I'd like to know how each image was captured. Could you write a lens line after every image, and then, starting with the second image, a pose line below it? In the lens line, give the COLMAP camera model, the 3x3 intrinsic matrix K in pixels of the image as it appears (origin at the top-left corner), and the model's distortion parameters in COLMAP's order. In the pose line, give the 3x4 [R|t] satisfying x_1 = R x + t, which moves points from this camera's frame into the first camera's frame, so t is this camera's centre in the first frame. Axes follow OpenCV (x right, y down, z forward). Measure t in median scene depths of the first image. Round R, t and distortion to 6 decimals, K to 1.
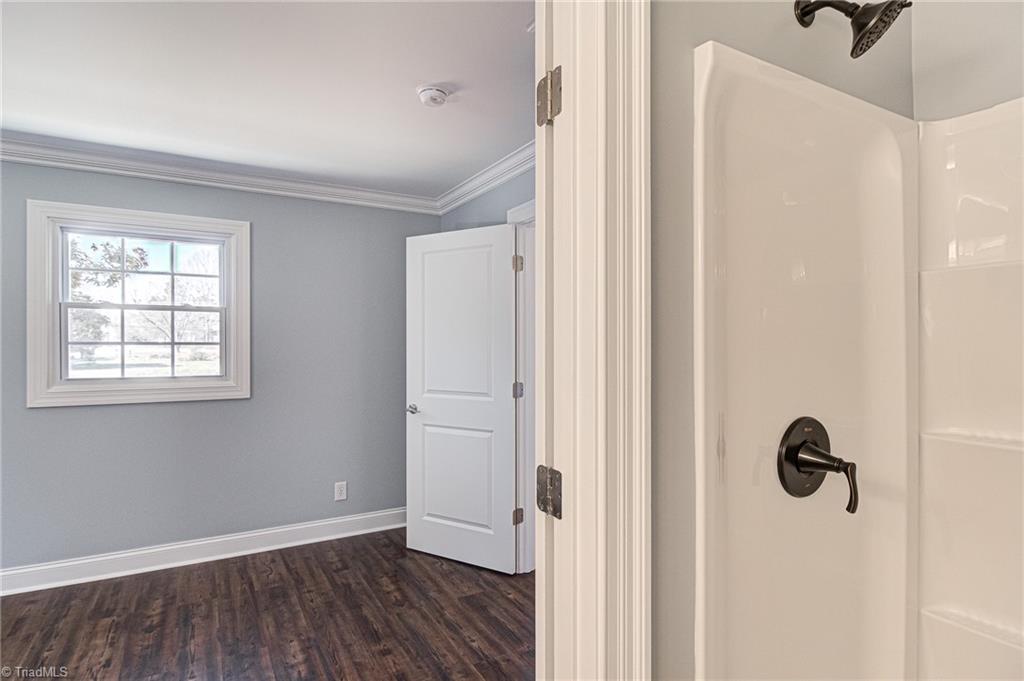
lens RADIAL K [[543.4, 0, 509.8], [0, 543.4, 348.1], [0, 0, 1]] dist [0.003852, -0.006680]
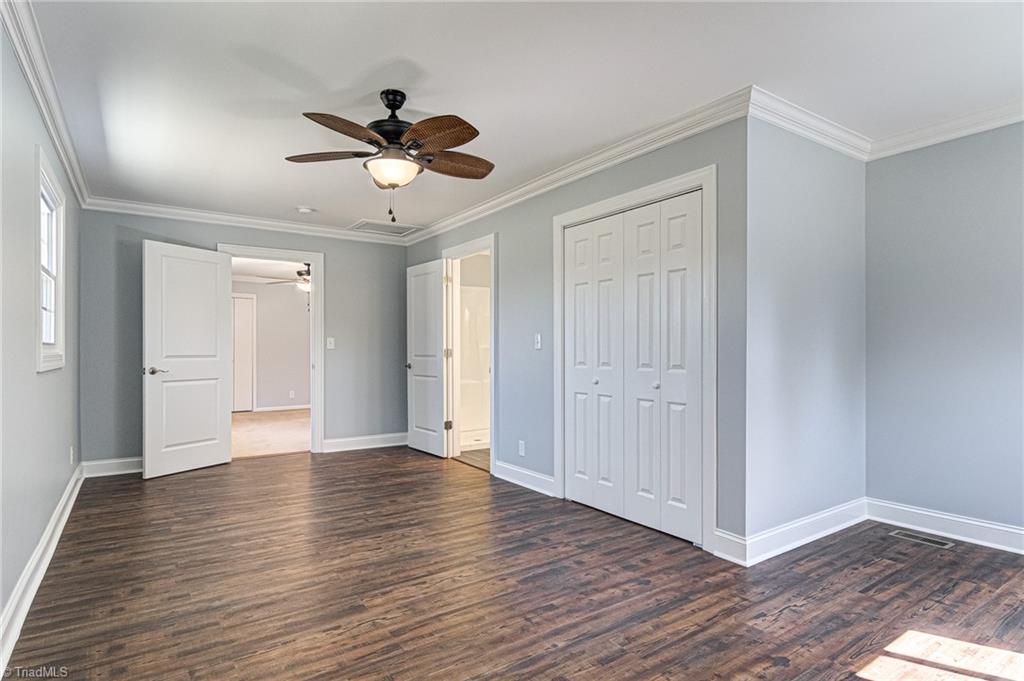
lens RADIAL K [[543.4, 0, 509.8], [0, 543.4, 348.1], [0, 0, 1]] dist [0.003852, -0.006680]
pose [[-0.081412, 0.000328, 0.996681, -1.807448], [0.007728, 0.999970, 0.000302, 0.073265], [-0.996651, 0.007727, -0.081412, 0.276752]]
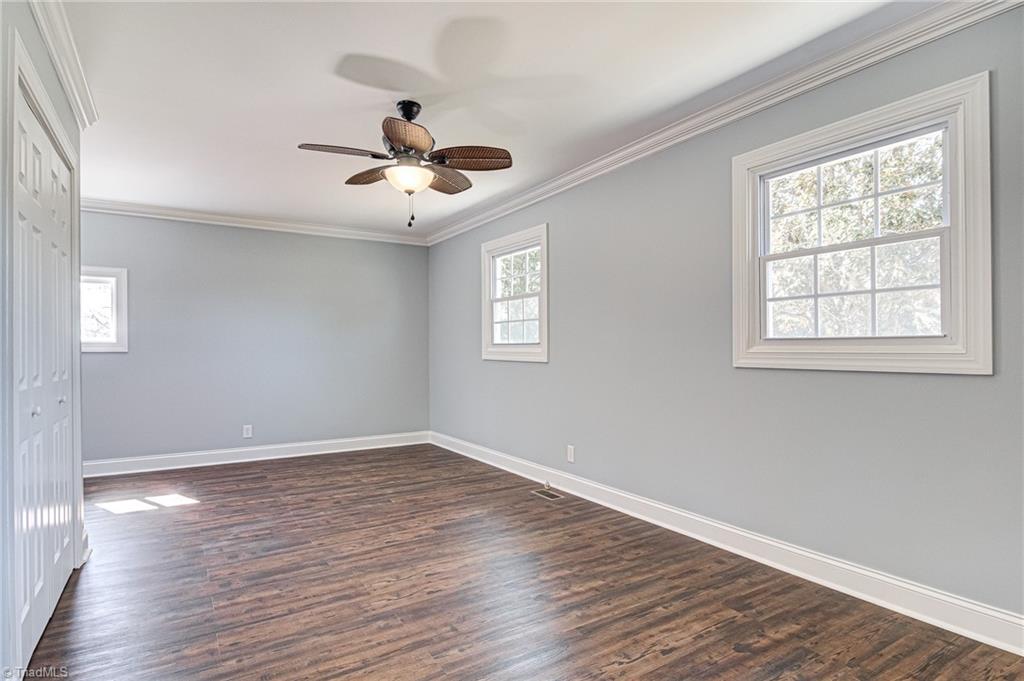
lens RADIAL K [[543.4, 0, 509.8], [0, 543.4, 348.1], [0, 0, 1]] dist [0.003852, -0.006680]
pose [[0.037920, 0.000117, -0.999281, 0.087988], [-0.000379, 1.000000, 0.000103, 0.072850], [0.999281, 0.000375, 0.037920, 0.535612]]
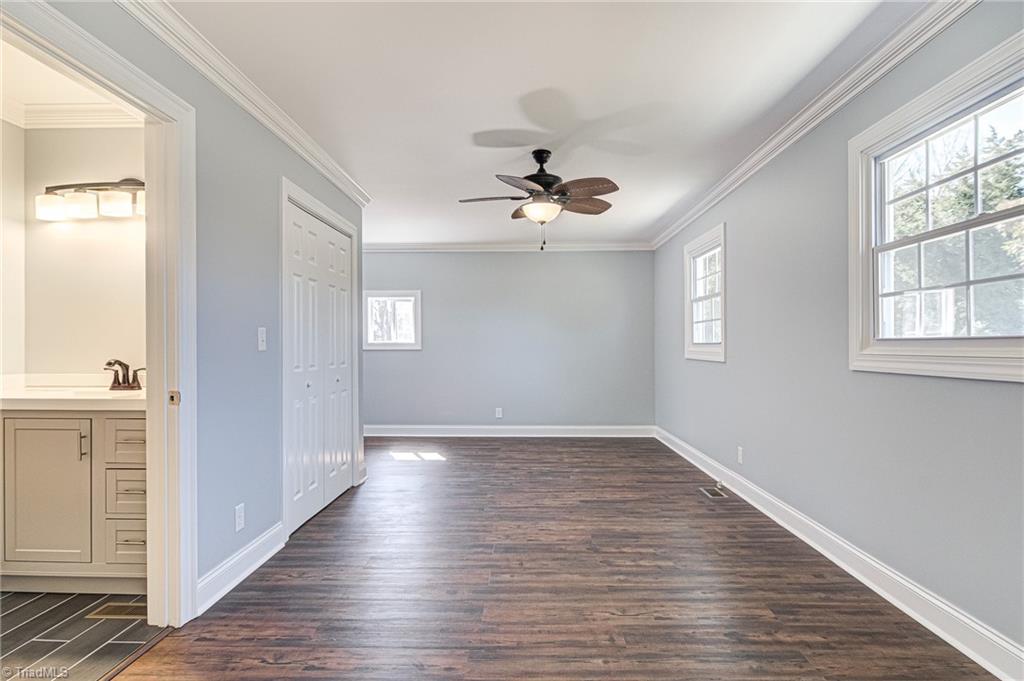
lens RADIAL K [[548.1, 0, 512.2], [0, 548.1, 346.8], [0, 0, 1]] dist [0.000001, -0.000799]
pose [[-0.516407, 0.001793, -0.856341, 0.183444], [-0.001168, 0.999995, 0.002798, 0.066967], [0.856342, 0.002445, -0.516403, 0.958615]]
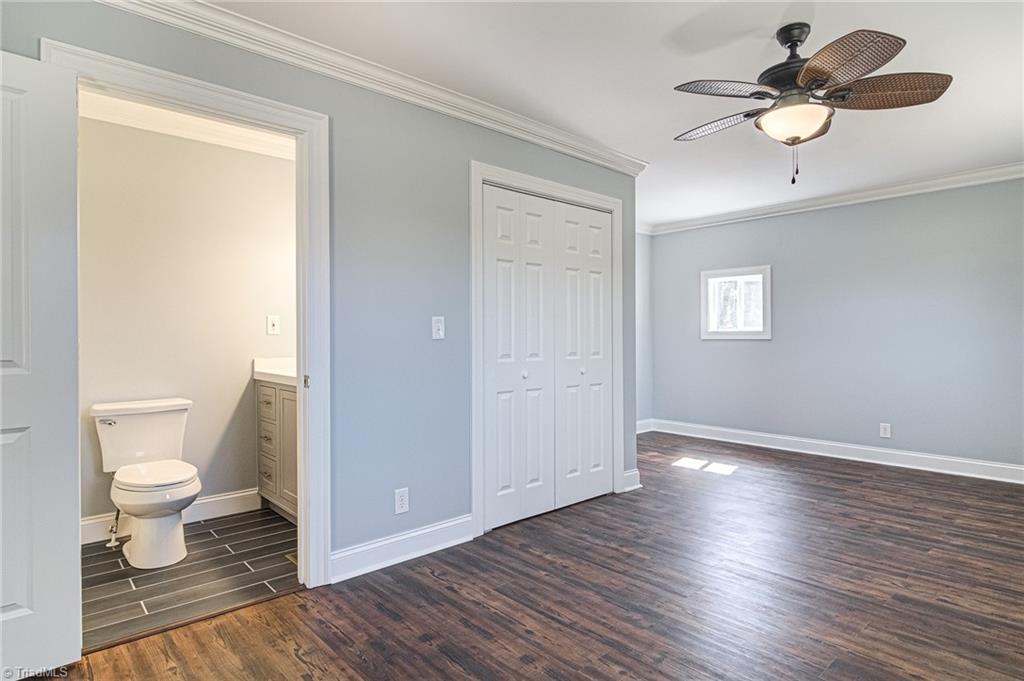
lens RADIAL K [[555.1, 0, 512.9], [0, 555.1, 340.5], [0, 0, 1]] dist [0.001345, -0.002596]
pose [[-0.975117, 0.003498, -0.221665, -0.322320], [0.001236, 0.999946, 0.010341, 0.068873], [0.221689, 0.009810, -0.975068, 1.065308]]
